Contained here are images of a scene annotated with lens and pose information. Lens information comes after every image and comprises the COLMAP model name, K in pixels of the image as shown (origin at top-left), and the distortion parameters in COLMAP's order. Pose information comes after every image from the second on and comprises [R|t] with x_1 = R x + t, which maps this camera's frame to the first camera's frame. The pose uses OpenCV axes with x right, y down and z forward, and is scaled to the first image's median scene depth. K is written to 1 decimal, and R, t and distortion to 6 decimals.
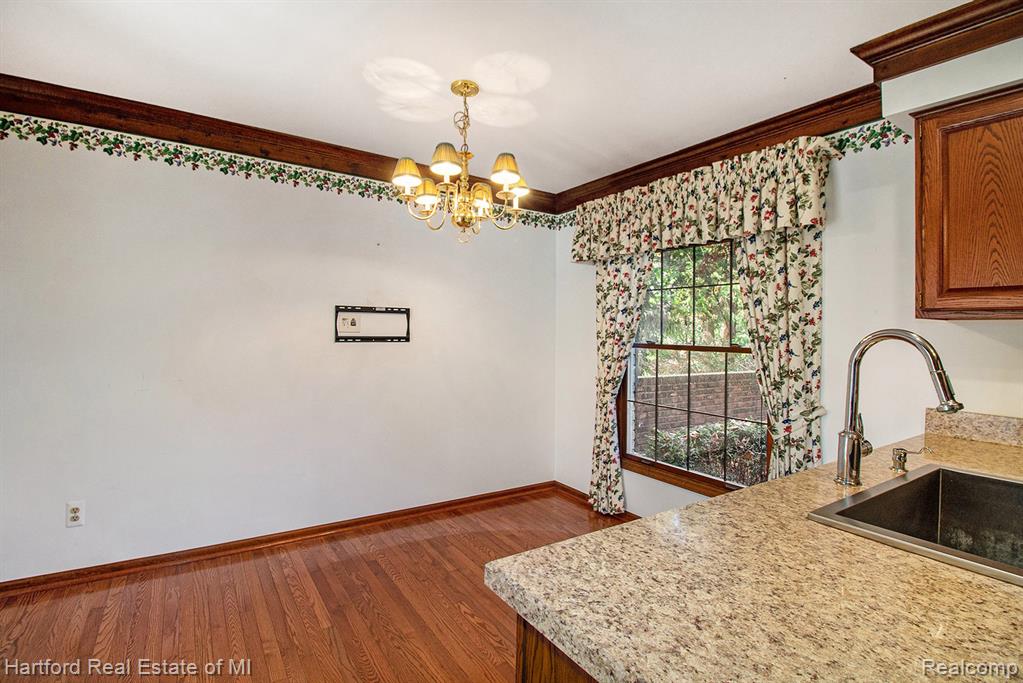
lens RADIAL K [[486.4, 0, 504.9], [0, 486.4, 323.1], [0, 0, 1]] dist [-0.001218, -0.011271]
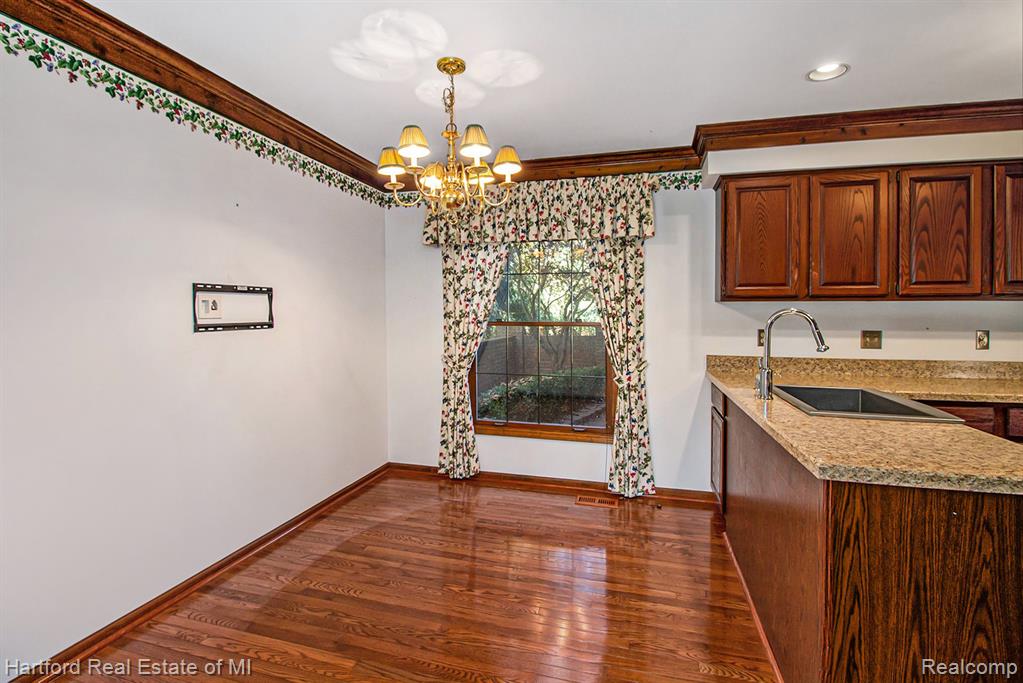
lens RADIAL K [[486.4, 0, 500.7], [0, 486.4, 316.1], [0, 0, 1]] dist [-0.001218, -0.011271]
pose [[0.758400, -0.023087, 0.651380, -0.511050], [0.002714, 0.999476, 0.032265, -0.008780], [-0.651784, -0.022702, 0.758065, 0.144046]]
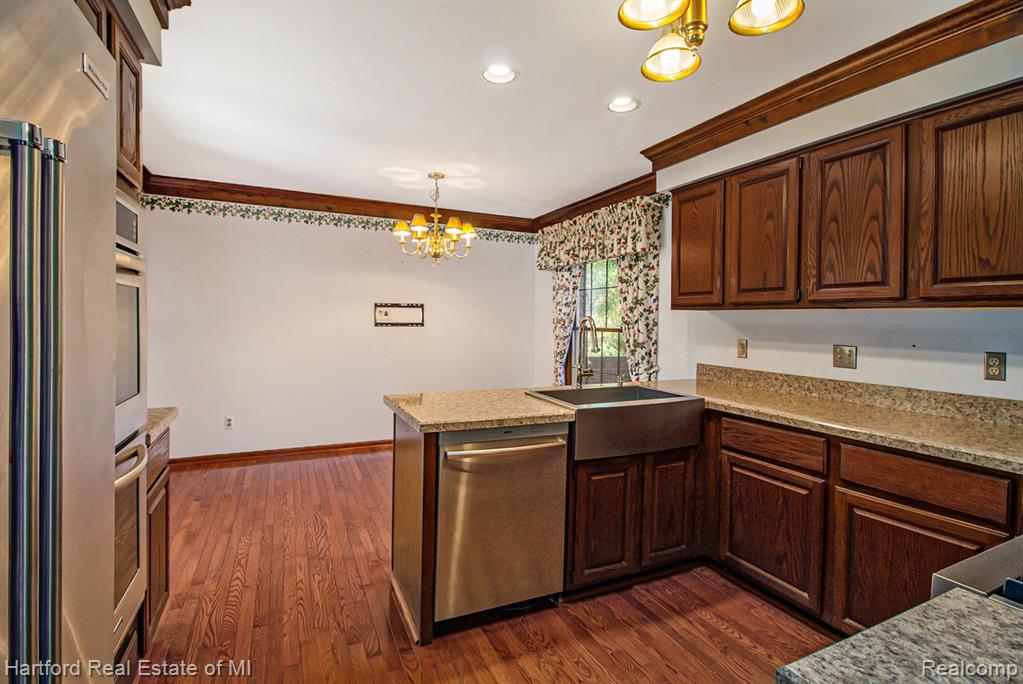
lens RADIAL K [[486.4, 0, 510.7], [0, 486.4, 324.3], [0, 0, 1]] dist [-0.001218, -0.011271]
pose [[0.988776, -0.003344, -0.149371, 0.340863], [0.006958, 0.999695, 0.023683, -0.001718], [0.149246, -0.024456, 0.988498, -0.516462]]
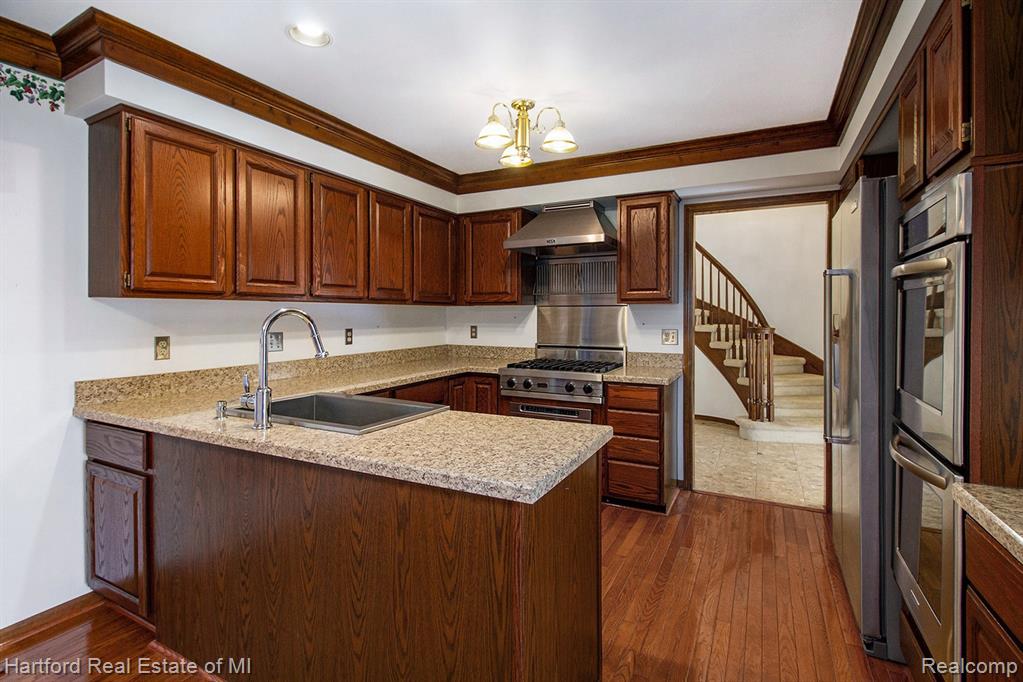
lens RADIAL K [[486.4, 0, 514.9], [0, 486.4, 315.0], [0, 0, 1]] dist [-0.001218, -0.011271]
pose [[-0.491760, -0.022617, 0.870437, -0.333837], [-0.024068, 0.999634, 0.012377, -0.001157], [-0.870398, -0.014863, -0.492124, 0.481845]]
